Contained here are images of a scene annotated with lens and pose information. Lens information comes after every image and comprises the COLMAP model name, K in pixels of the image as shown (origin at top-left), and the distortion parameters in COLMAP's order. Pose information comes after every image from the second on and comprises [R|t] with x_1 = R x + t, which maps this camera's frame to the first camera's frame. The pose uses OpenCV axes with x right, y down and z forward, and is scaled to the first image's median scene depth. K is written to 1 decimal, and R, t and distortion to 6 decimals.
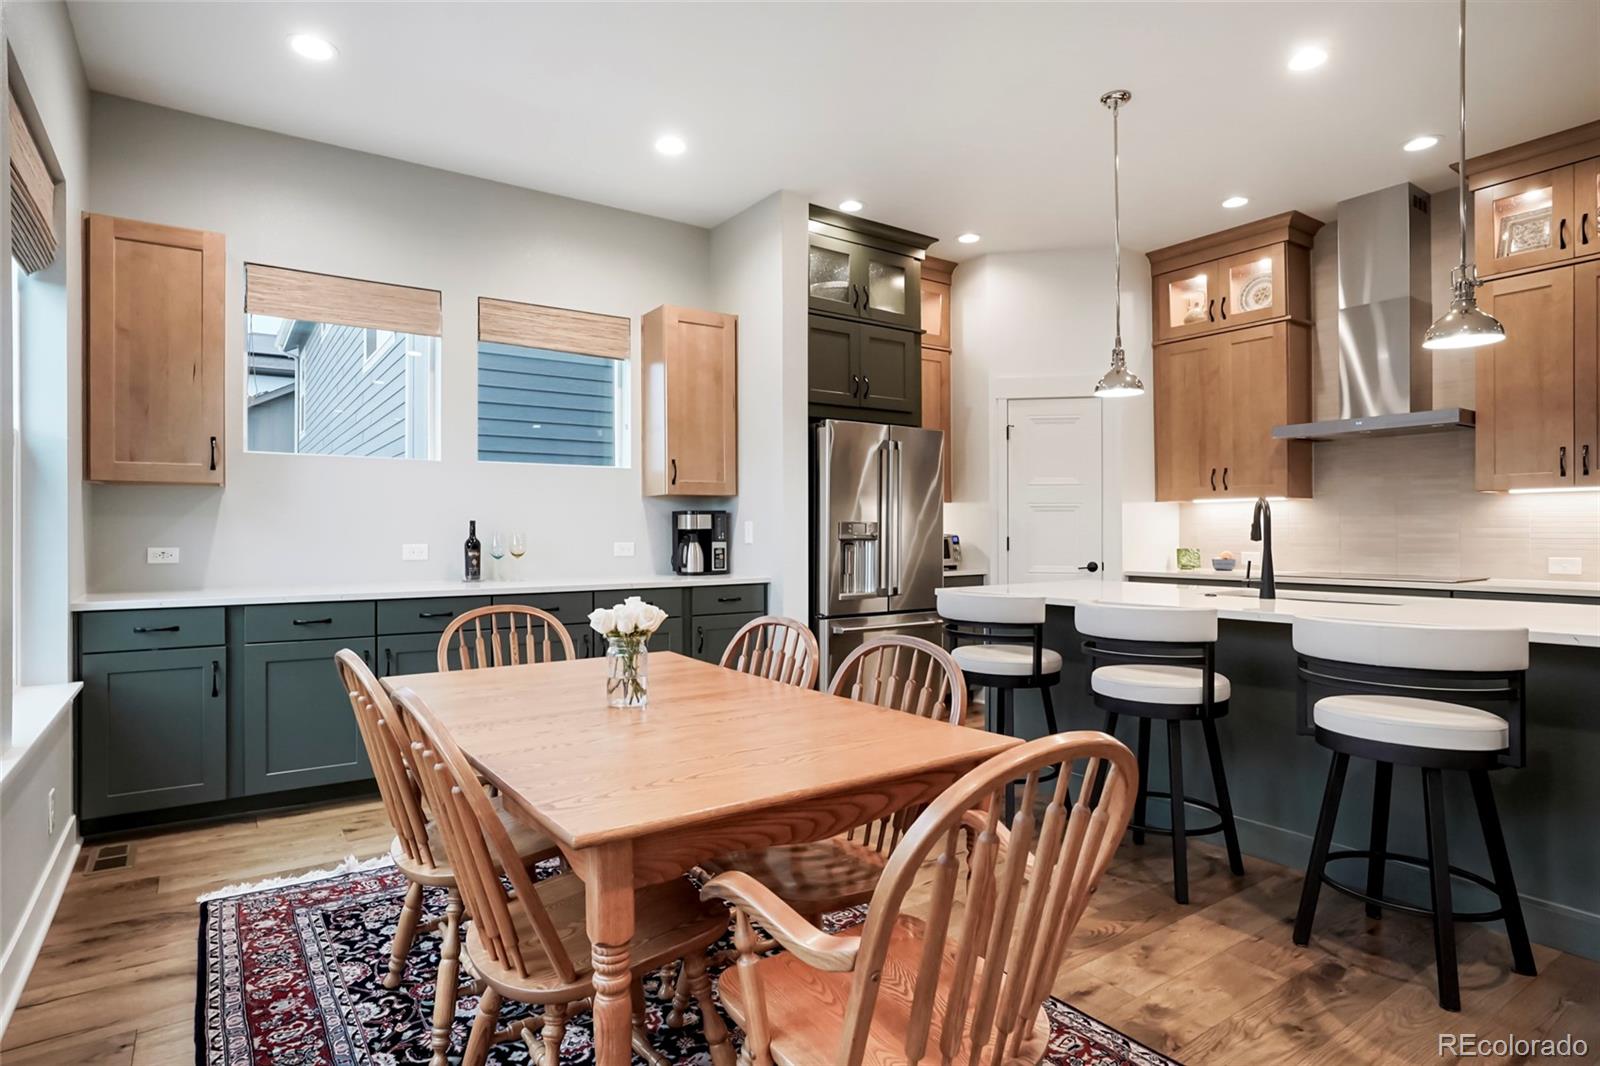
lens RADIAL K [[904.0, 0, 774.1], [0, 904.0, 533.7], [0, 0, 1]] dist [-0.039587, 0.020912]
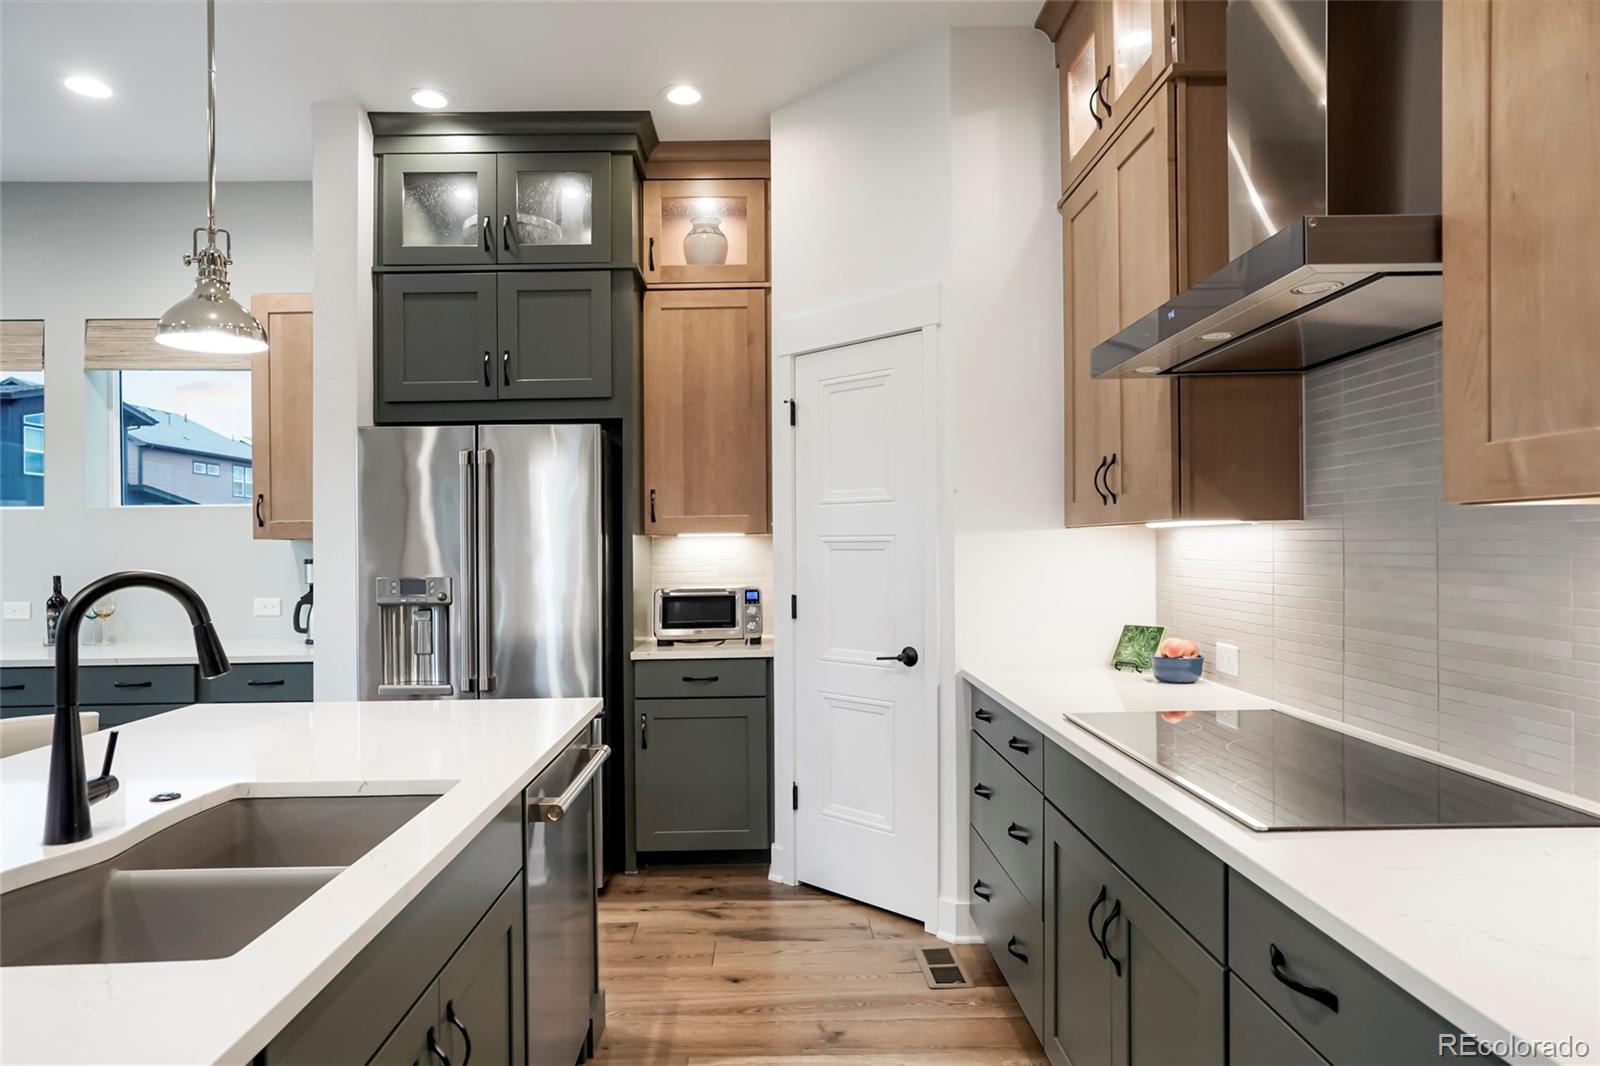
lens RADIAL K [[966.9, 0, 776.6], [0, 966.9, 543.2], [0, 0, 1]] dist [-0.001312, 0.003854]
pose [[0.819097, -0.010117, -0.573566, 0.668692], [0.011496, 0.999933, -0.001220, -0.031855], [0.573540, -0.005595, 0.819159, 0.535737]]
